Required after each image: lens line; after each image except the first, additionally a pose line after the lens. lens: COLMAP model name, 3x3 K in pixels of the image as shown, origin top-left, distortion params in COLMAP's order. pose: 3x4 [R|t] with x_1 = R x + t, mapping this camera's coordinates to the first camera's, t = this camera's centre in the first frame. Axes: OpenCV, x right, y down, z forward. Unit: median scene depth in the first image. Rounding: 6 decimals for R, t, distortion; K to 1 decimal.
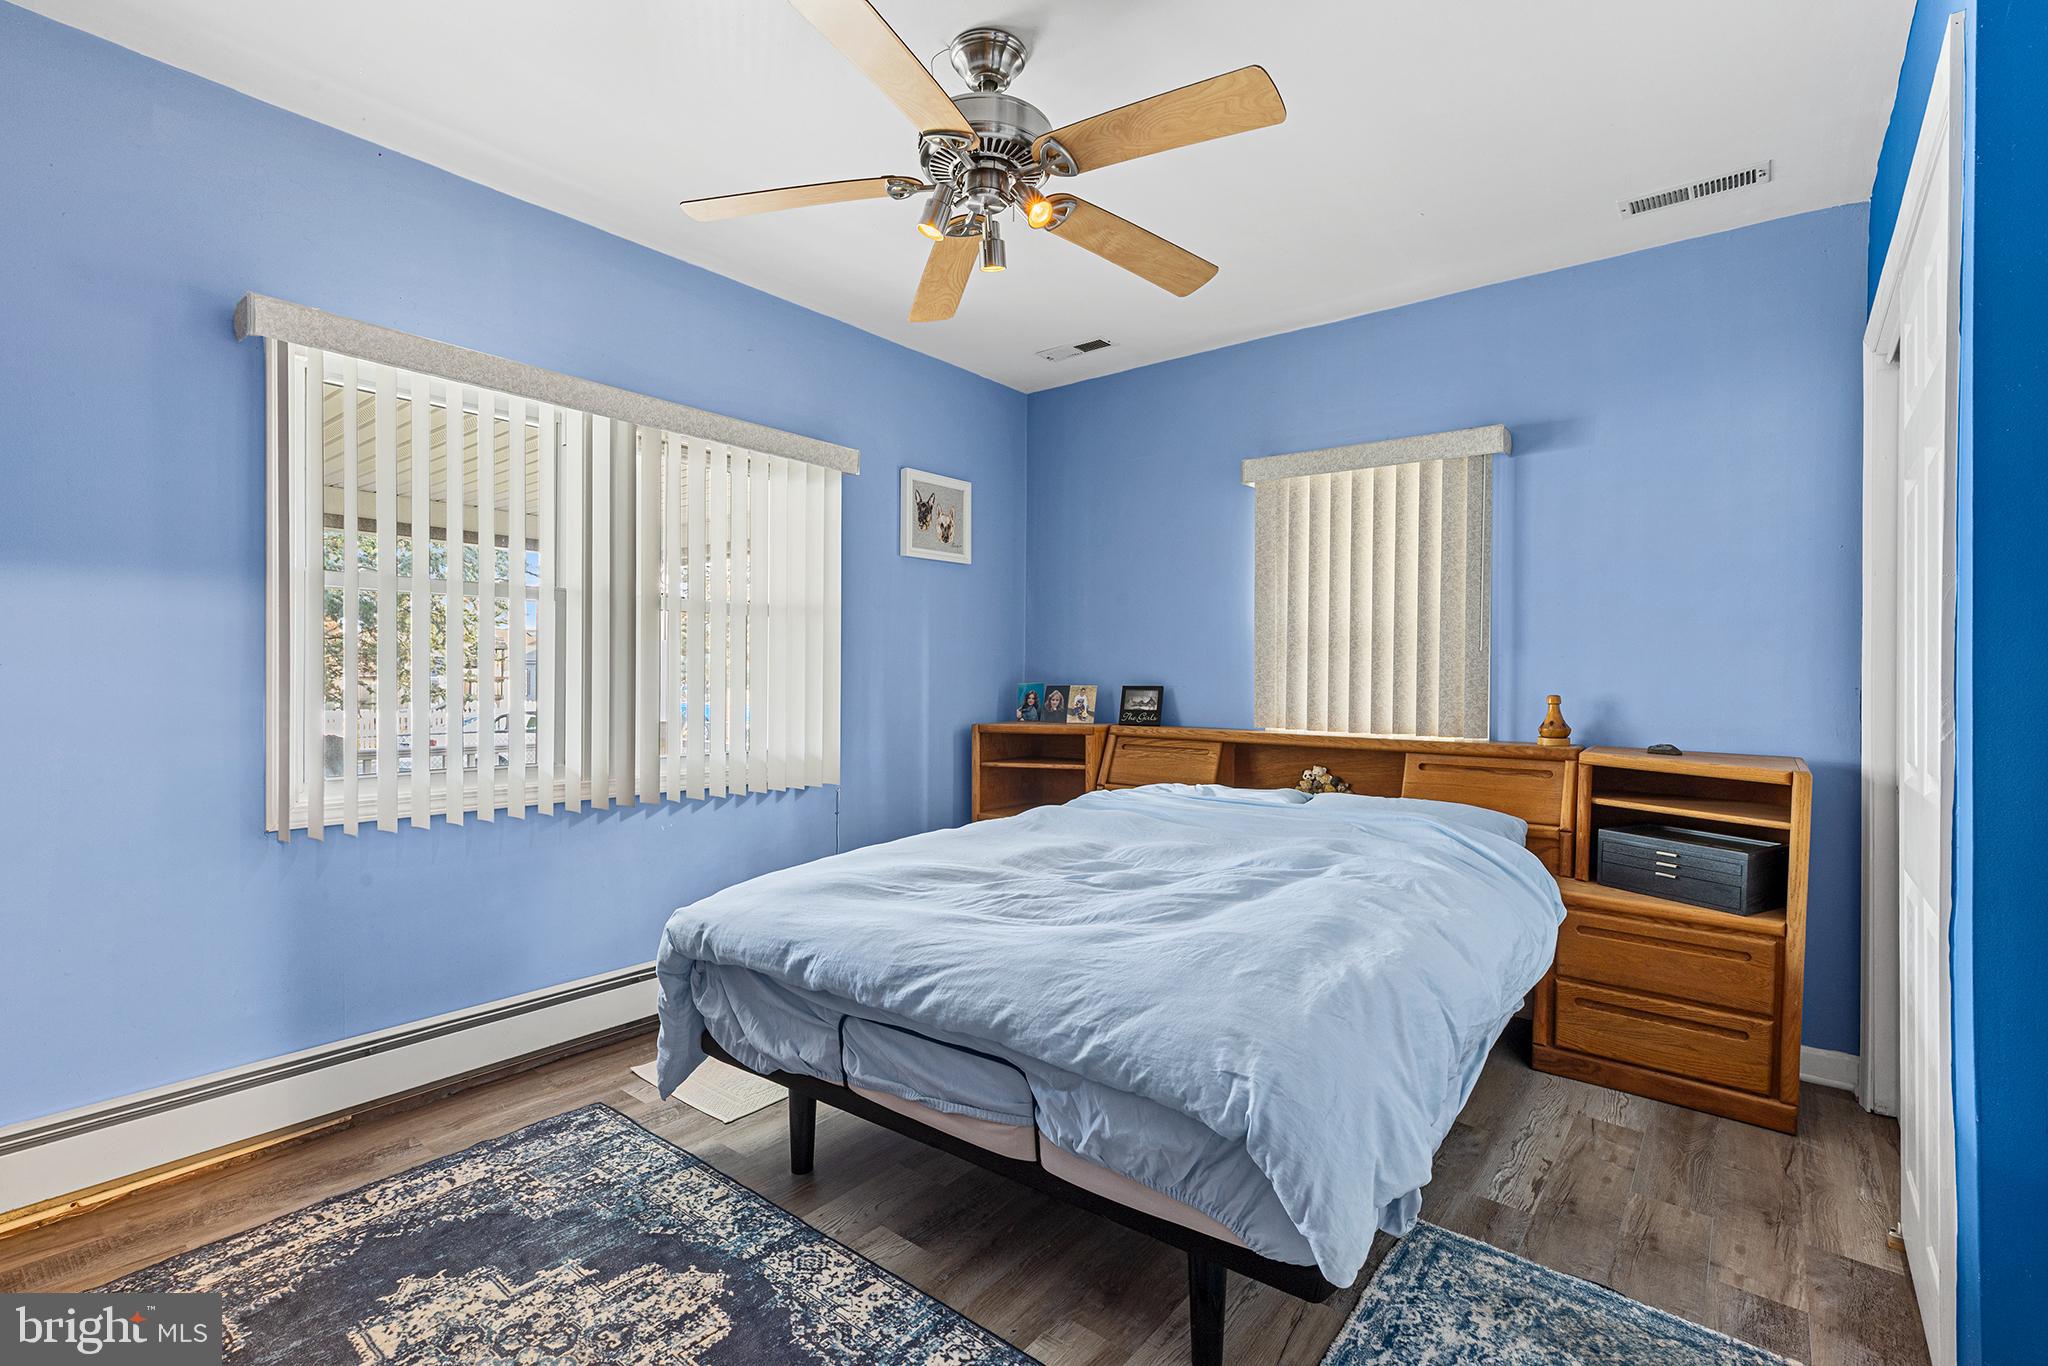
lens RADIAL K [[935.8, 0, 1024.0], [0, 935.8, 683.0], [0, 0, 1]] dist [0.001282, -0.000007]
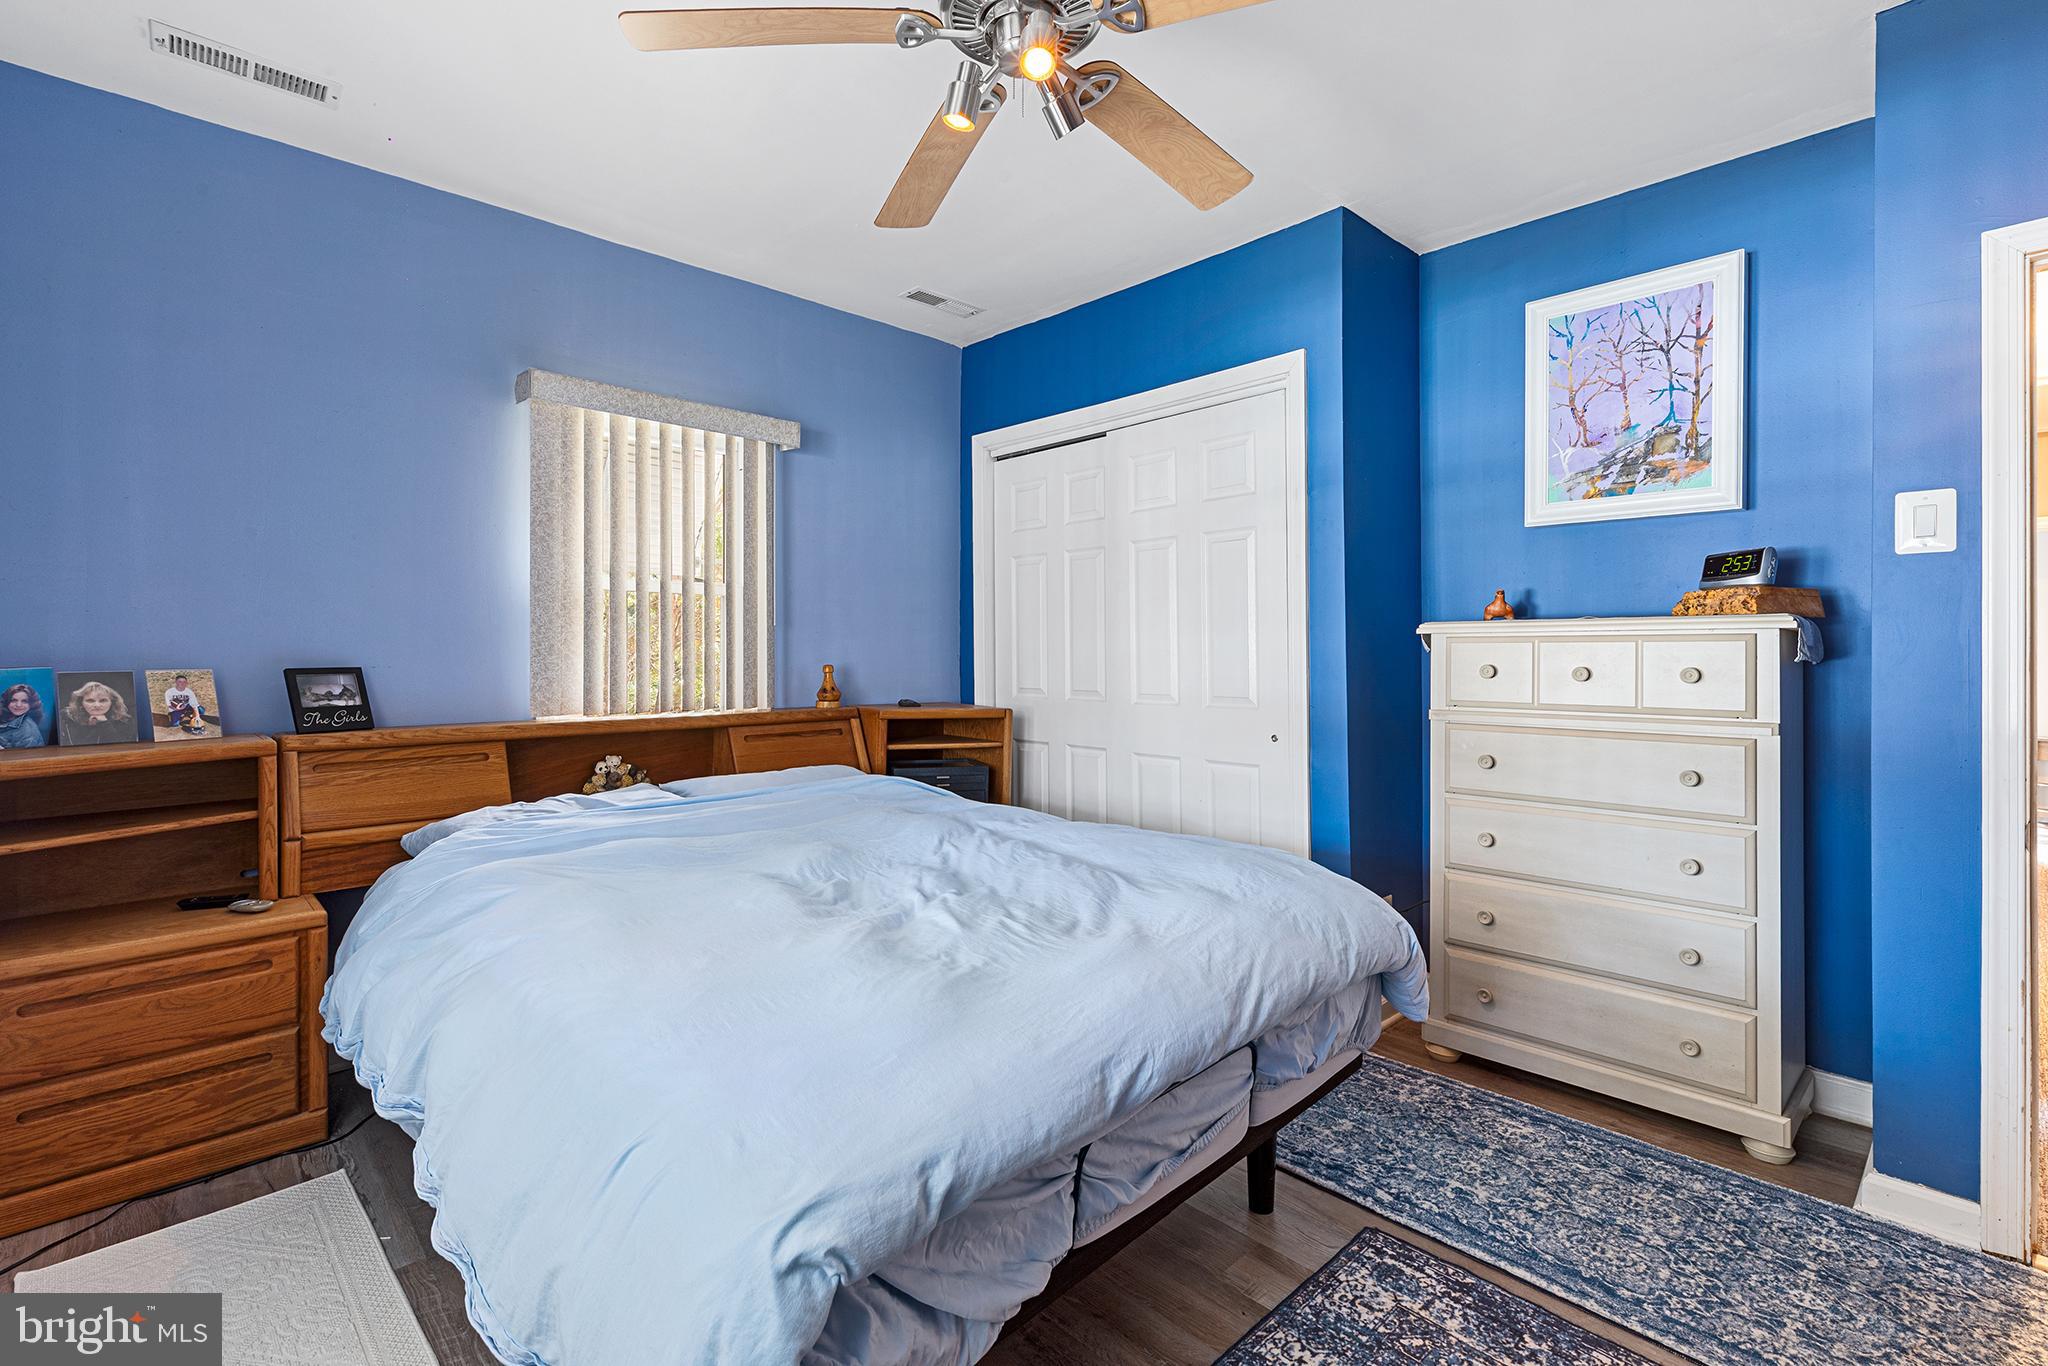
lens RADIAL K [[922.2, 0, 1027.0], [0, 922.2, 653.6], [0, 0, 1]] dist [0.001769, -0.000185]
pose [[0.131156, -0.009004, 0.991321, -0.463016], [0.011940, 0.999901, 0.007502, -0.005959], [-0.991290, 0.010852, 0.131250, 0.506191]]
